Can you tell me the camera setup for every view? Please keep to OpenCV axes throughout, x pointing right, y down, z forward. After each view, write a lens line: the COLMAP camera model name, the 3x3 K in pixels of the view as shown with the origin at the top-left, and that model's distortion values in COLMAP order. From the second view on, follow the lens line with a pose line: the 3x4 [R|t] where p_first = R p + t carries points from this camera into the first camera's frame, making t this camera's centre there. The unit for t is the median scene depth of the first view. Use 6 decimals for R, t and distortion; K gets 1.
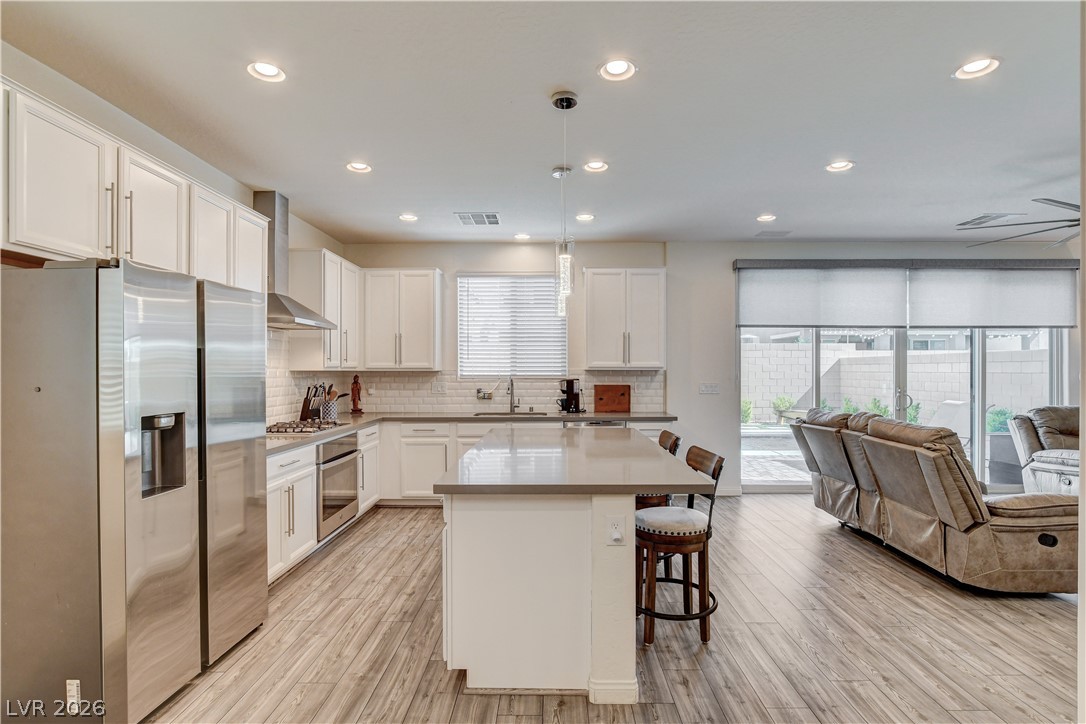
lens RADIAL K [[532.4, 0, 546.0], [0, 532.4, 370.5], [0, 0, 1]] dist [-0.016444, 0.001138]
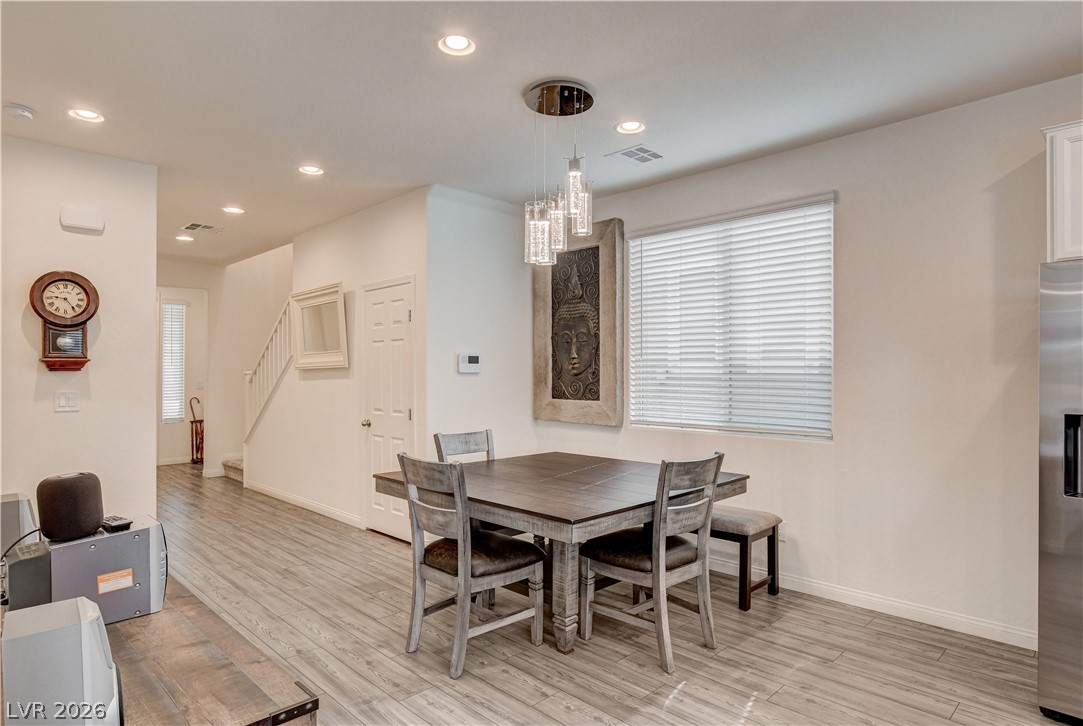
lens RADIAL K [[612.8, 0, 537.7], [0, 612.8, 371.9], [0, 0, 1]] dist [-0.004229, -0.000278]
pose [[-0.699407, -0.001581, -0.714722, 0.302602], [-0.001590, 0.999999, -0.000655, 0.003543], [0.714722, 0.000678, -0.699408, 0.427909]]
